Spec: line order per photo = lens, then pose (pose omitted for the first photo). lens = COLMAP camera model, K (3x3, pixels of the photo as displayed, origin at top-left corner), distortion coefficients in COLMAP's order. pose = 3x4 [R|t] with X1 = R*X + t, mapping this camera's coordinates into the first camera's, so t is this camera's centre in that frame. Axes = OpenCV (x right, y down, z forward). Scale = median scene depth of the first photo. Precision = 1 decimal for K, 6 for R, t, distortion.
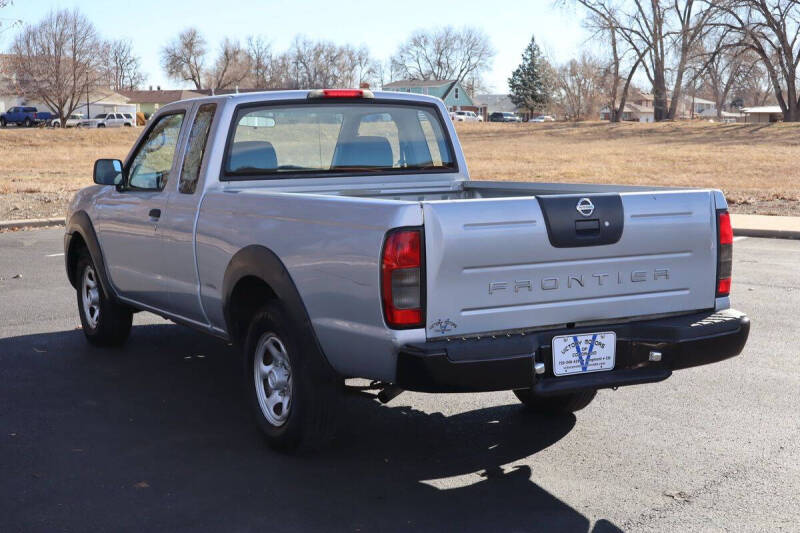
lens RADIAL K [[1224.4, 0, 400.0], [0, 1224.4, 266.5], [0, 0, 1]] dist [-0.002179, 0.026590]
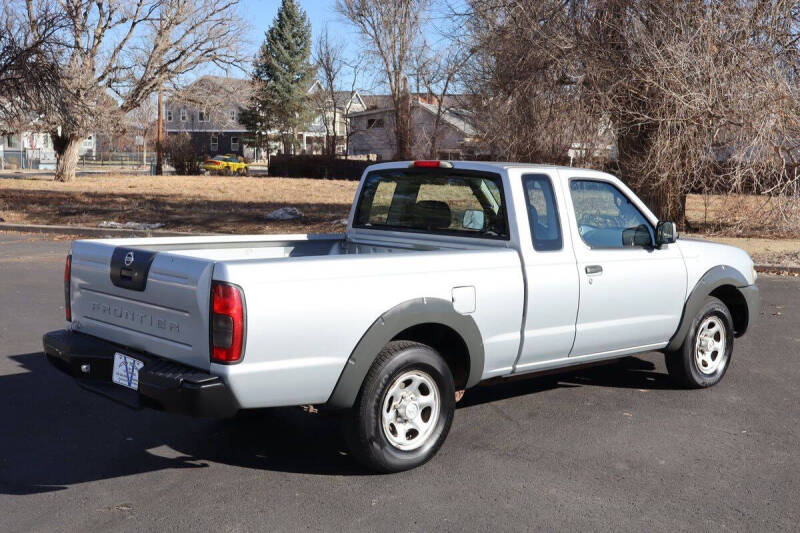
lens RADIAL K [[1021.5, 0, 400.0], [0, 1021.5, 266.5], [0, 0, 1]] dist [0.016363, 0.012235]
pose [[0.228249, 0.110670, -0.967292, 0.109466], [-0.123665, 0.988767, 0.083946, -0.014522], [0.965717, 0.100459, 0.239371, 0.088148]]
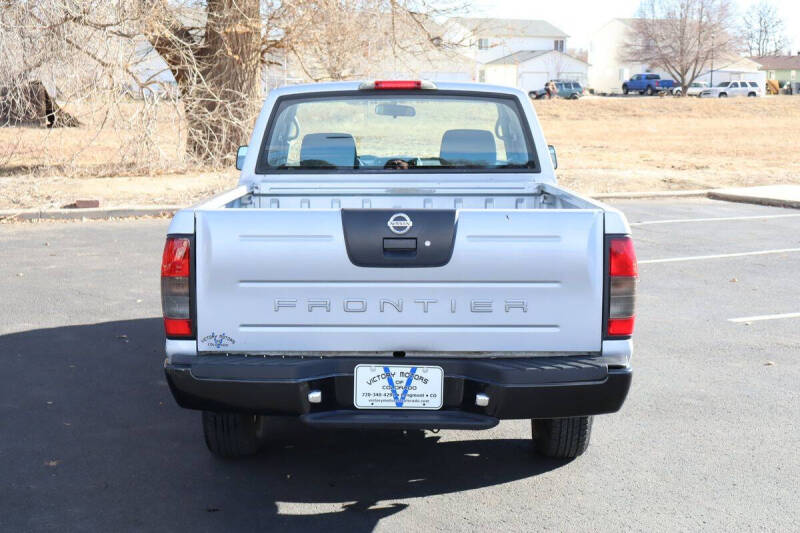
lens RADIAL K [[1333.3, 0, 400.0], [0, 1333.3, 266.5], [0, 0, 1]] dist [0.008847, -0.024697]
pose [[0.868847, 0.071799, -0.489847, 0.054324], [-0.064225, 0.997413, 0.032279, -0.004196], [0.490898, 0.003415, 0.871211, 0.013554]]
